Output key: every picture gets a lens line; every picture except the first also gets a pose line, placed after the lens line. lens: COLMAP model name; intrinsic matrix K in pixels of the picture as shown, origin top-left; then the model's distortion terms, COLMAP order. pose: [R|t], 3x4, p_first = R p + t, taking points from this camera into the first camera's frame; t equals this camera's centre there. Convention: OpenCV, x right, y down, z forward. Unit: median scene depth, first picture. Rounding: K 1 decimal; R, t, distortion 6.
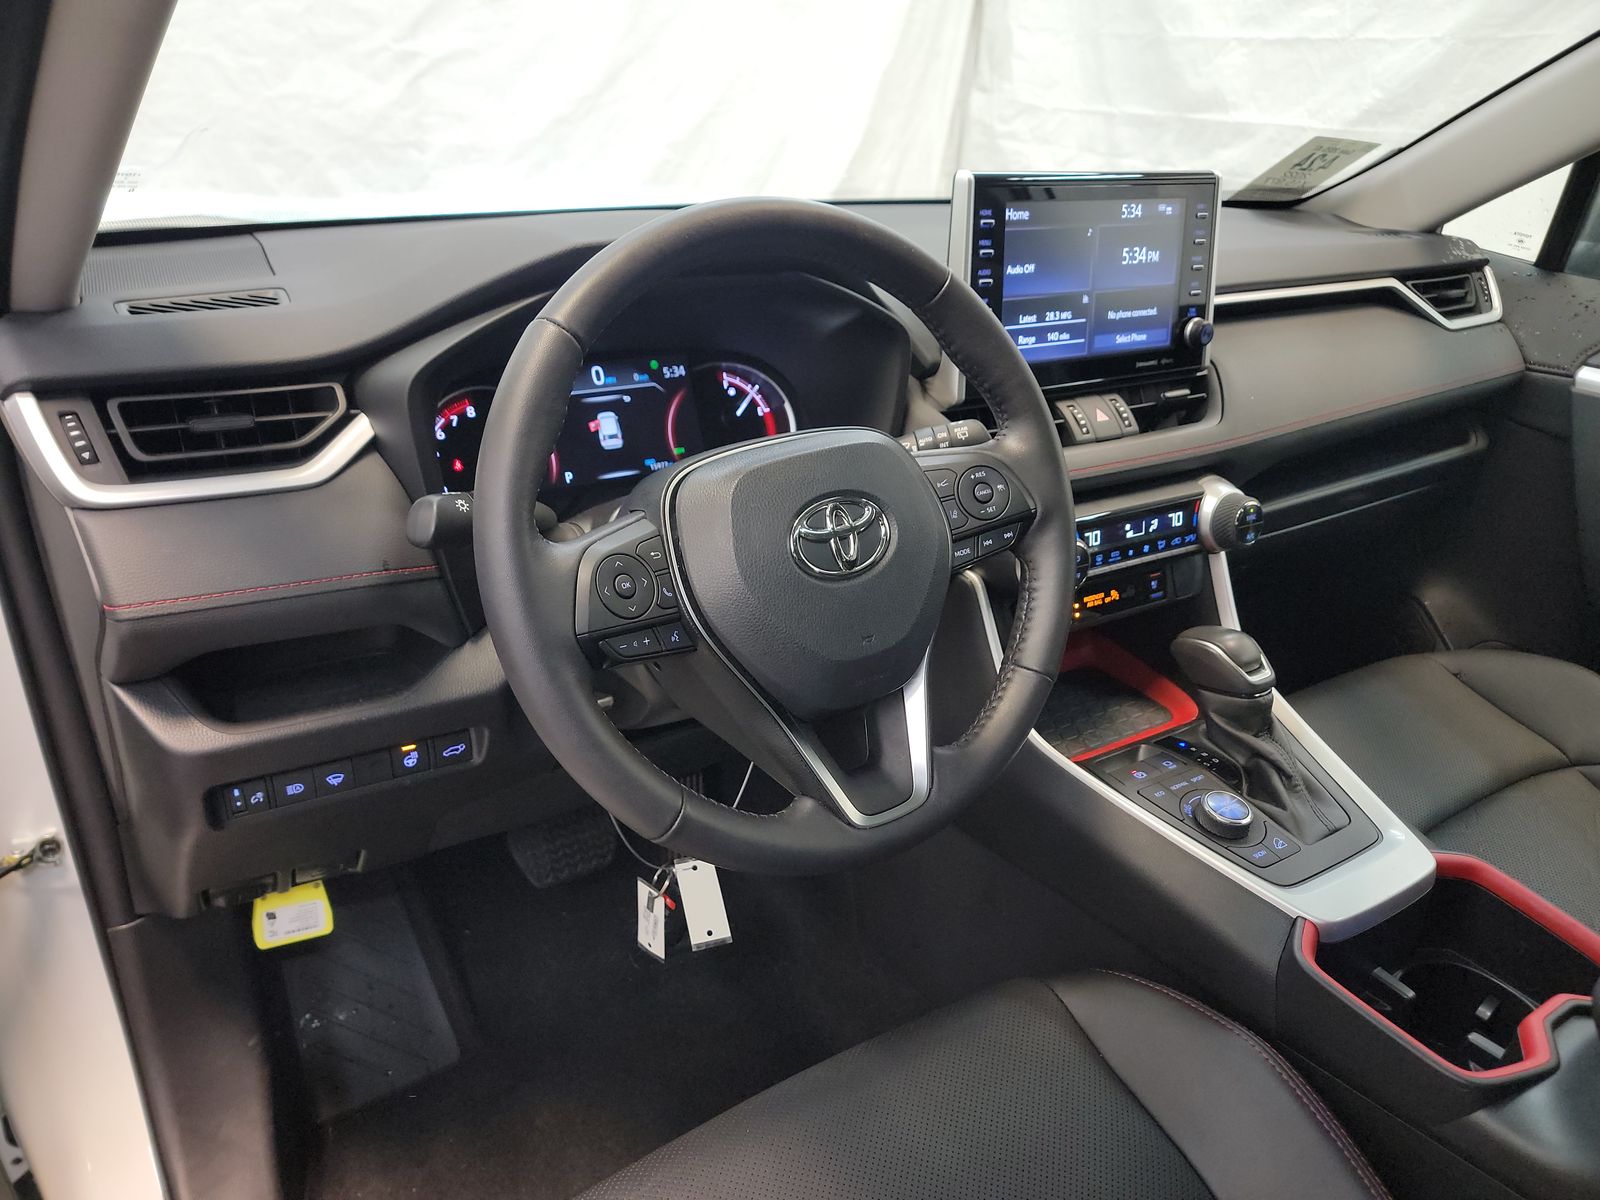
lens RADIAL K [[1132.6, 0, 805.0], [0, 1132.6, 602.7], [0, 0, 1]] dist [0.076648, -0.057275]
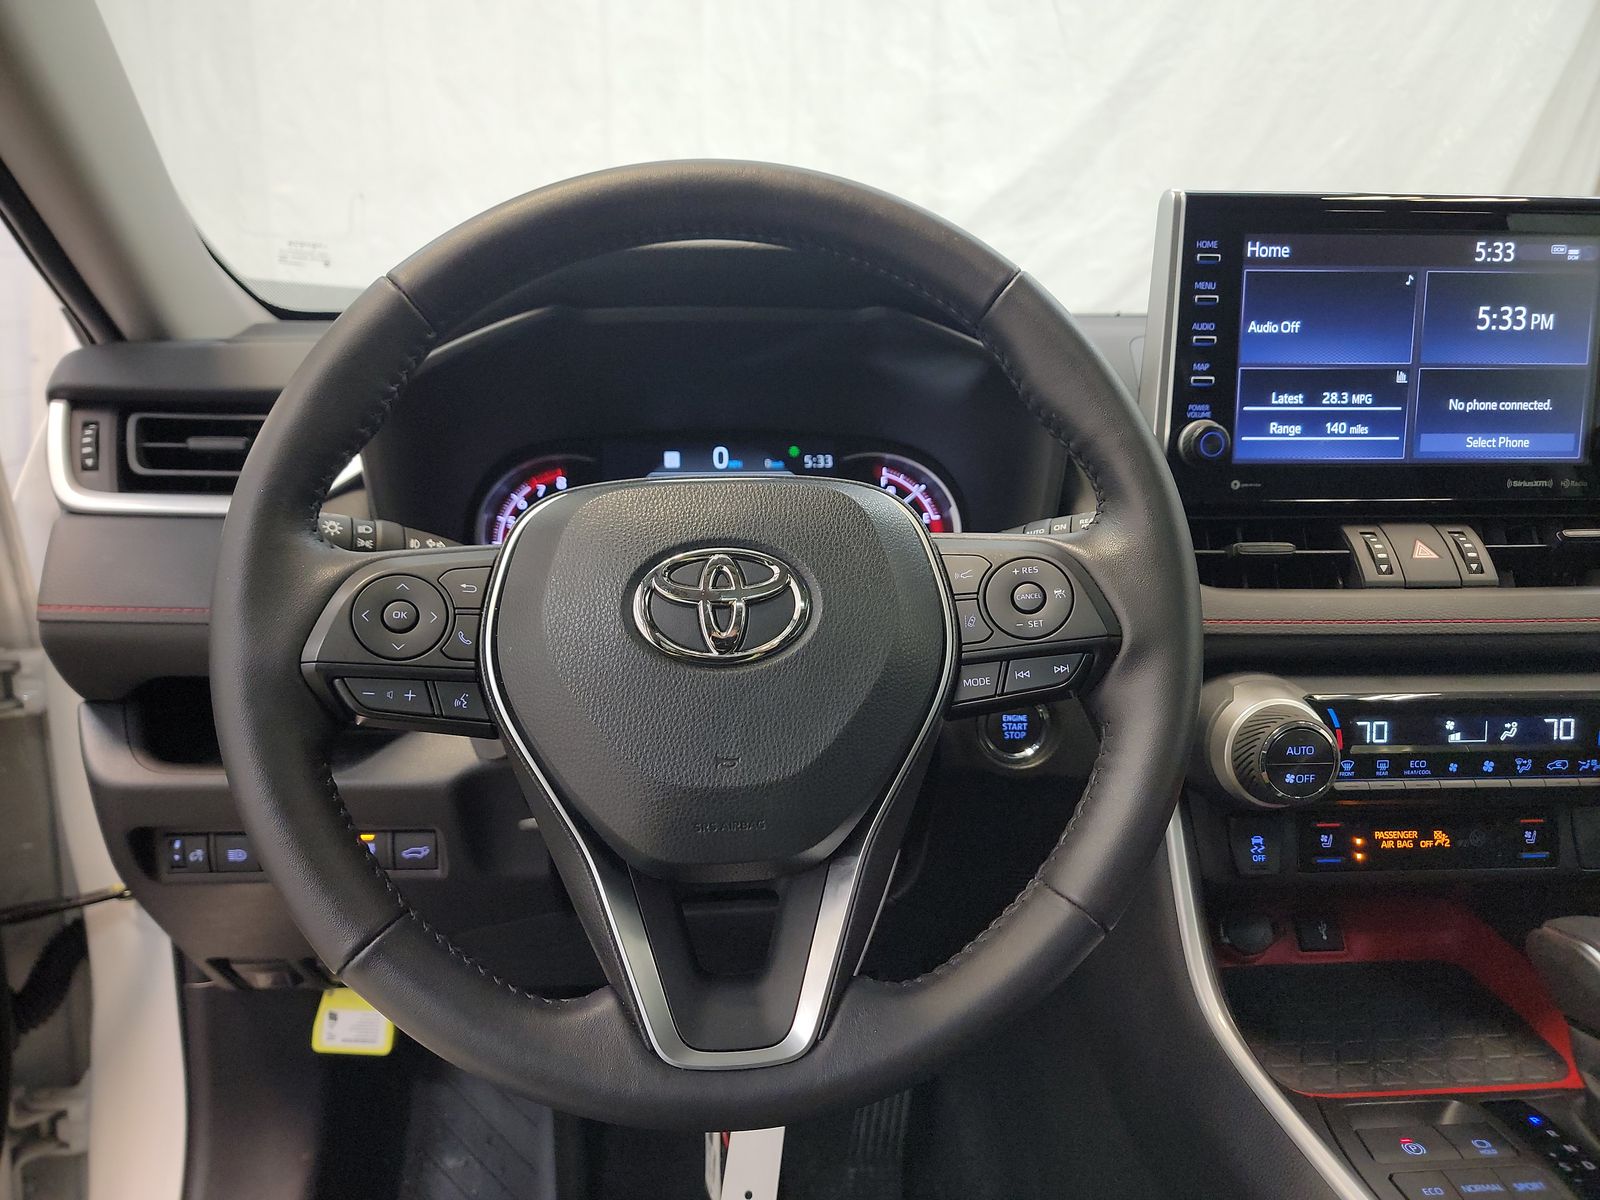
lens RADIAL K [[1132.6, 0, 792.3], [0, 1132.6, 600.1], [0, 0, 1]] dist [0.076648, -0.057275]
pose [[0.879960, 0.082528, -0.467824, 0.258079], [-0.171218, 0.973704, -0.150285, 0.022862], [0.443119, 0.212344, 0.870951, 0.283557]]
